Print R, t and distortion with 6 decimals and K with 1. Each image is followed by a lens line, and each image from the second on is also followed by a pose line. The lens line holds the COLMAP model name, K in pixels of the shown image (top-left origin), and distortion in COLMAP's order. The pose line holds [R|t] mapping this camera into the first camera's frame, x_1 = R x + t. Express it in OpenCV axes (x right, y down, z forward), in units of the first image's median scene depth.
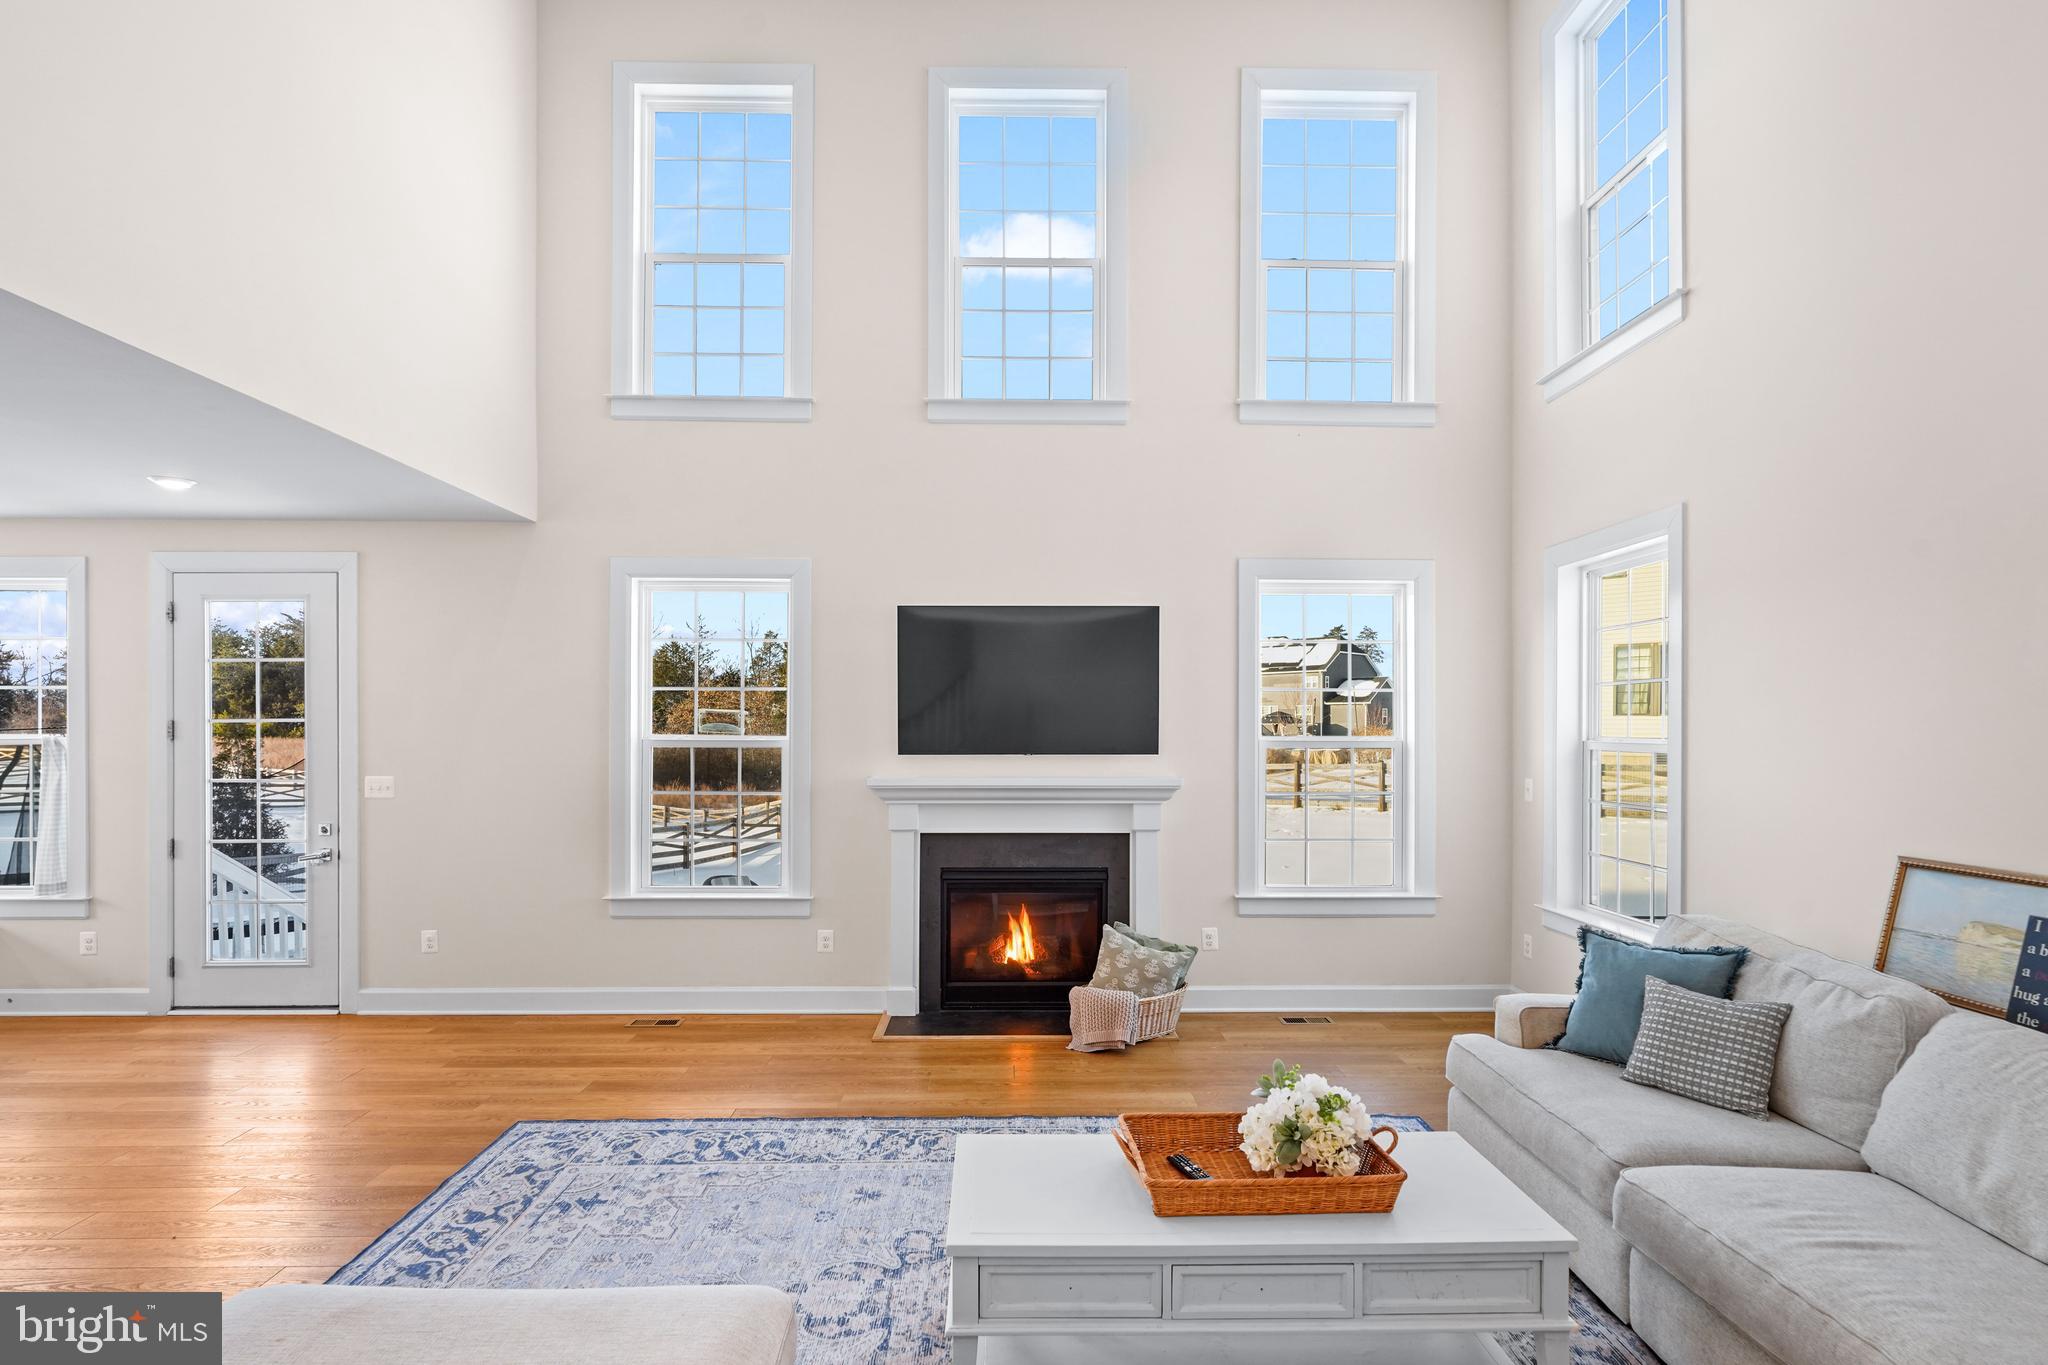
lens RADIAL K [[1023.8, 0, 1008.0], [0, 1023.8, 723.6], [0, 0, 1]] dist [0.001464, 0.001536]
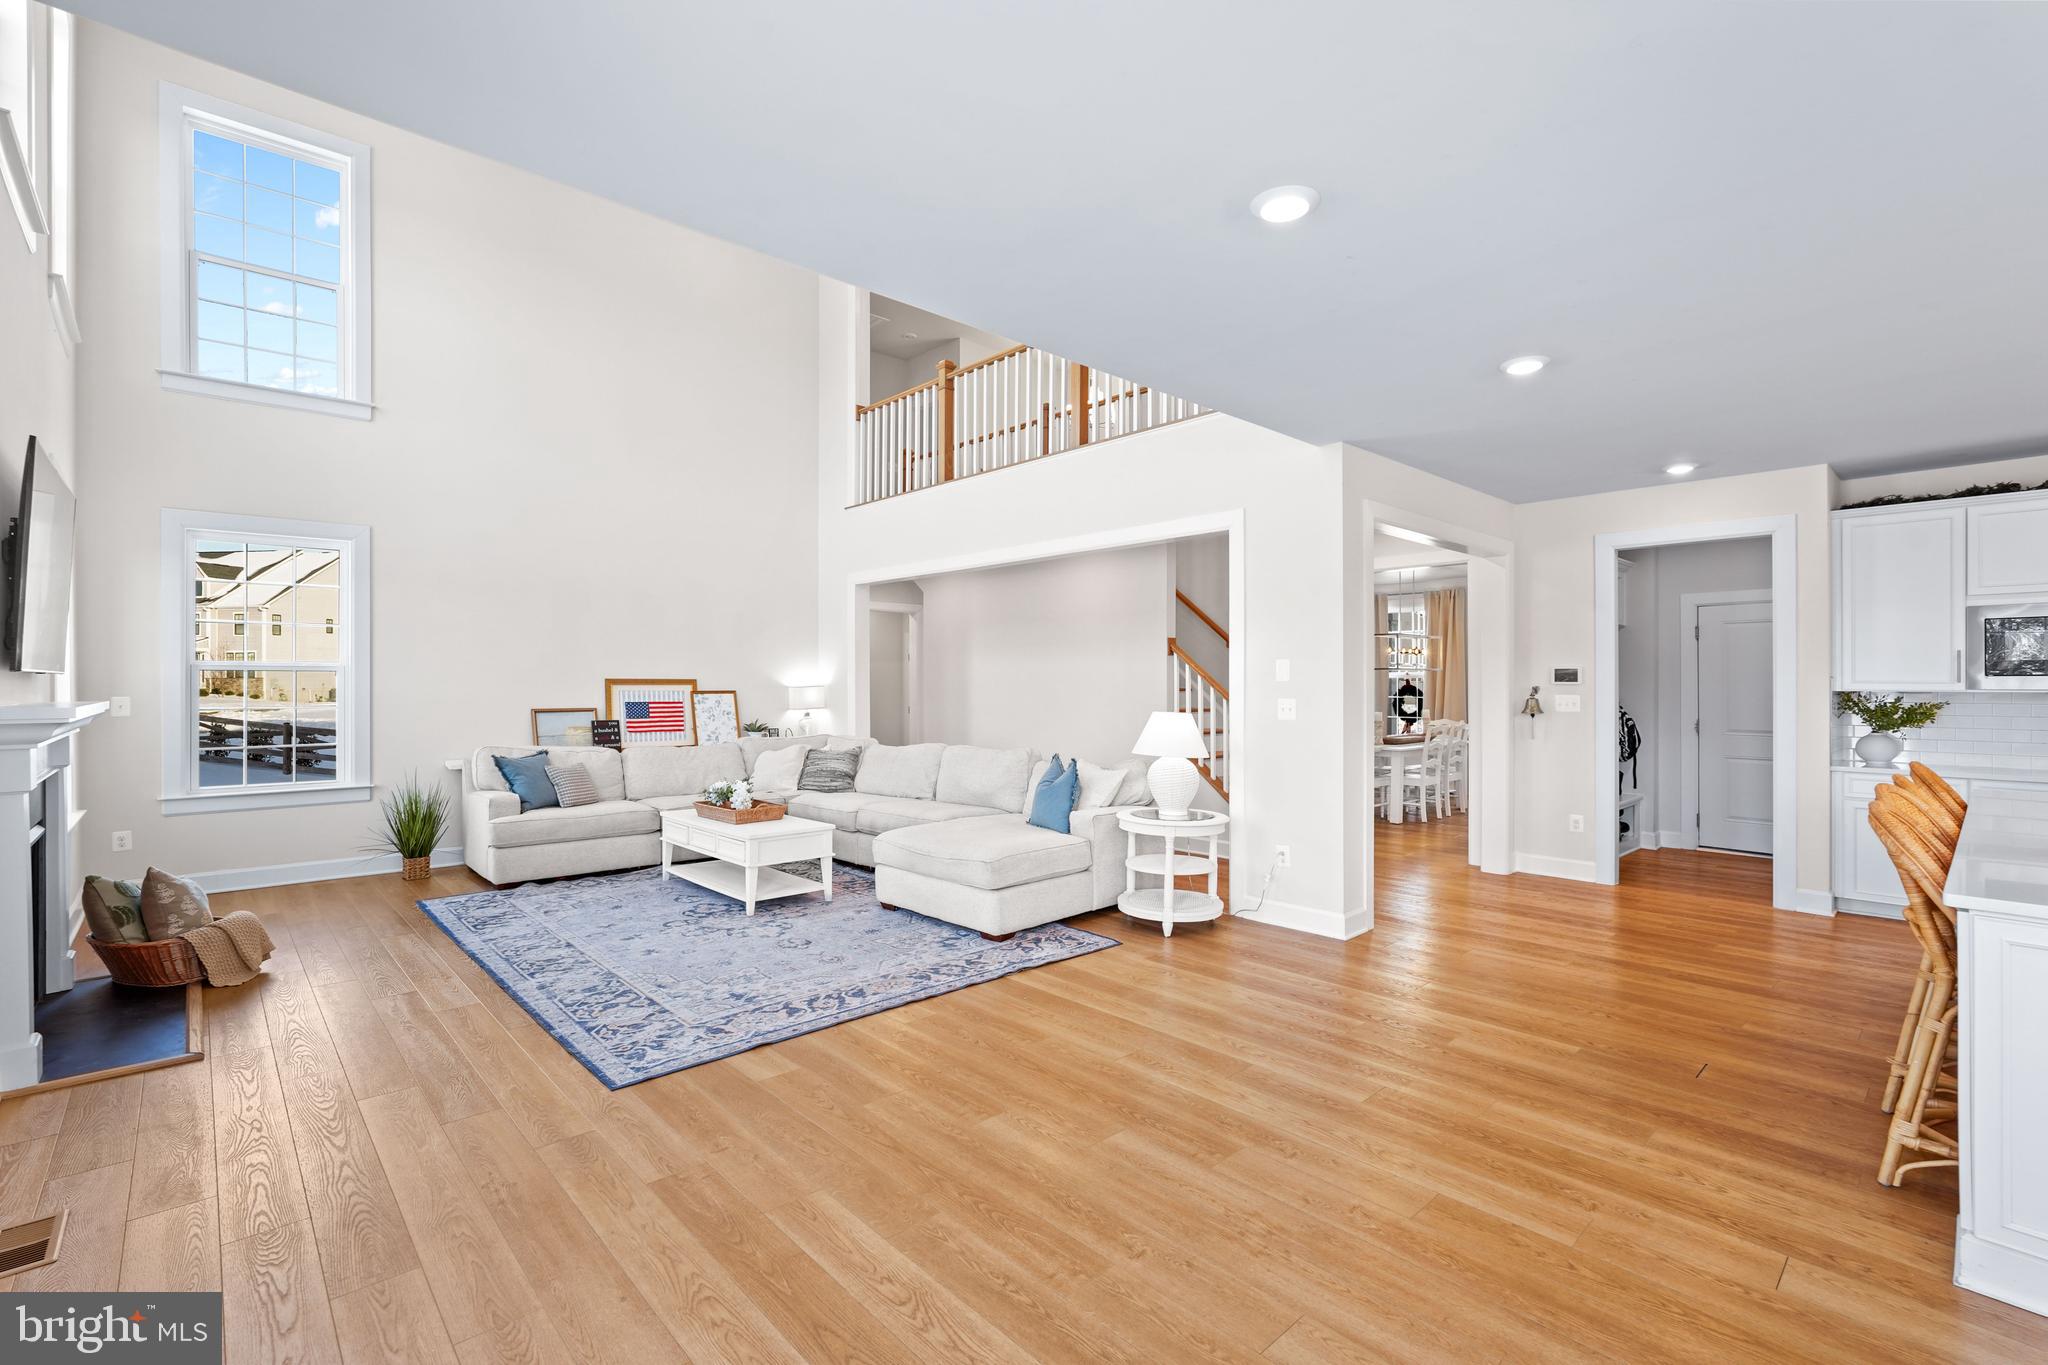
lens RADIAL K [[905.3, 0, 1024.0], [0, 905.3, 682.5], [0, 0, 1]] dist [-0.016329, 0.000234]
pose [[-0.673650, -0.000089, 0.739051, -0.927400], [-0.002991, 0.999992, -0.002606, 0.038029], [-0.739044, -0.003966, -0.673645, 0.922063]]
